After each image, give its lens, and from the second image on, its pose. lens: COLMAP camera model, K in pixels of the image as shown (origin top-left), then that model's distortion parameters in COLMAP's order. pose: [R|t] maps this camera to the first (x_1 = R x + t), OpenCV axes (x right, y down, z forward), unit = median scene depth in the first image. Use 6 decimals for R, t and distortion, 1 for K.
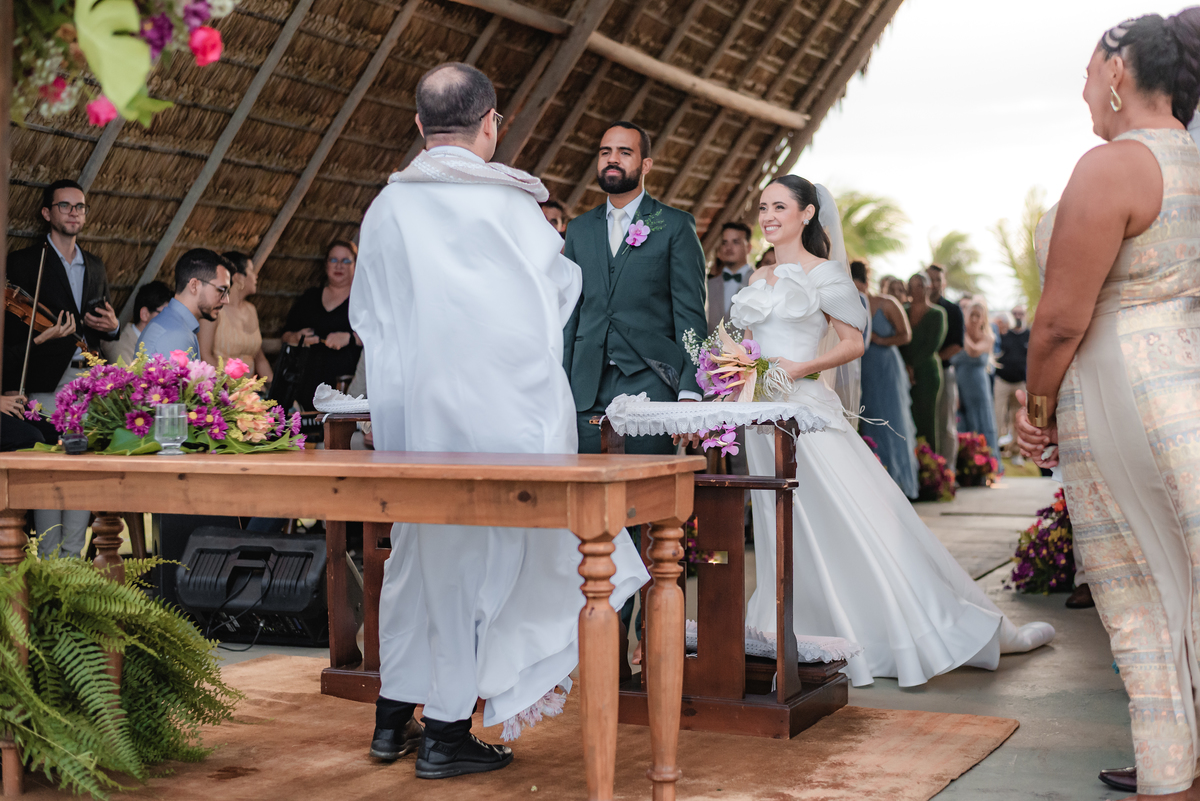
lens RADIAL K [[1795.3, 0, 600.0], [0, 1795.3, 400.5], [0, 0, 1]] dist [-0.003964, 0.005120]
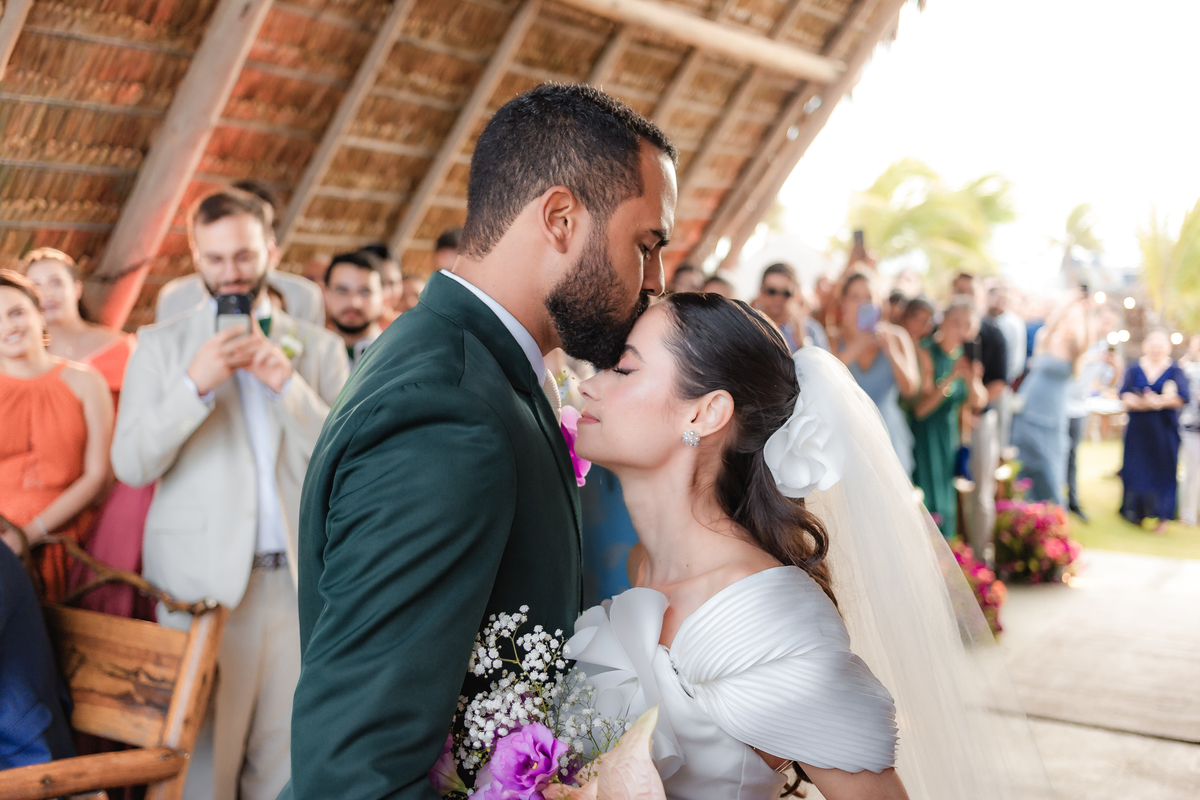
lens RADIAL K [[1352.0, 0, 585.9], [0, 1352.0, 400.8], [0, 0, 1]] dist [-0.014556, -0.023607]
pose [[0.987033, 0.021118, -0.159120, 0.164455], [-0.012358, 0.998363, 0.055845, -0.075019], [0.160039, -0.053154, 0.985679, 0.658178]]
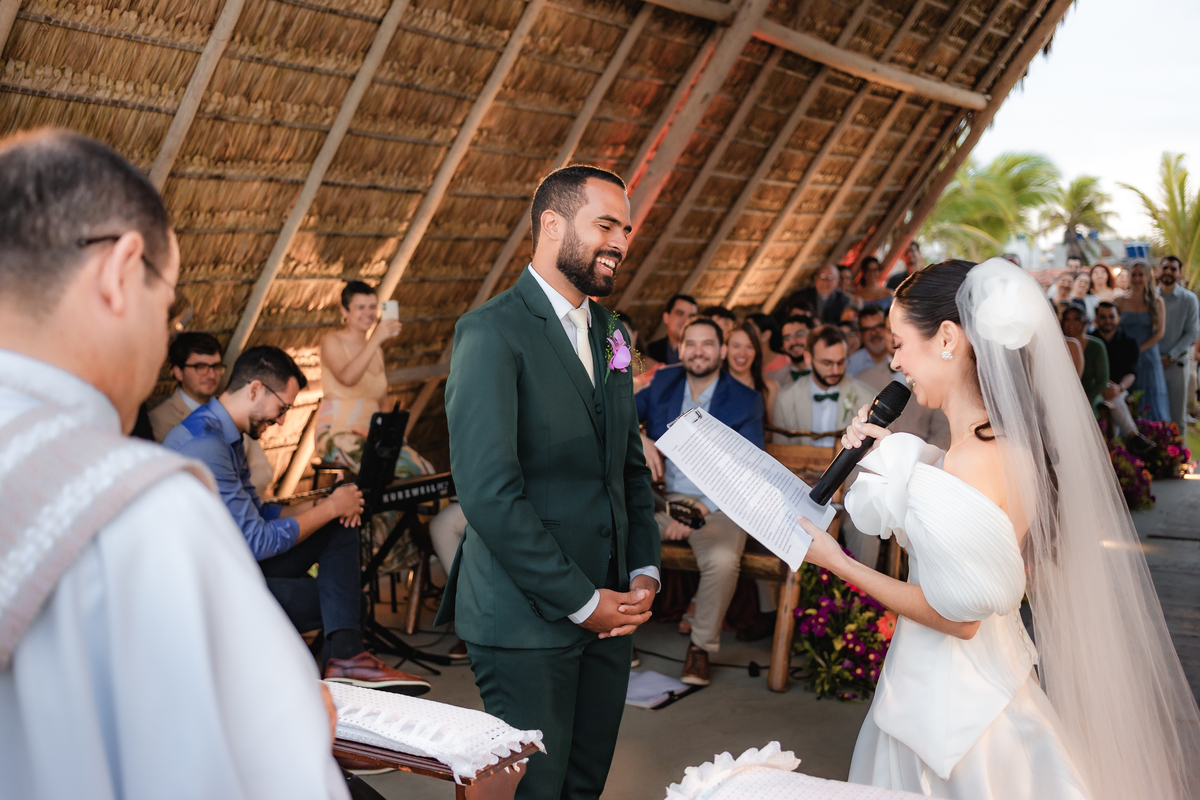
lens RADIAL K [[1352.0, 0, 585.9], [0, 1352.0, 400.8], [0, 0, 1]] dist [-0.014556, -0.023607]
pose [[0.988093, -0.002603, -0.153834, 0.014925], [0.012785, 0.997788, 0.065237, -0.065625], [0.153324, -0.066427, 0.985941, 0.342320]]
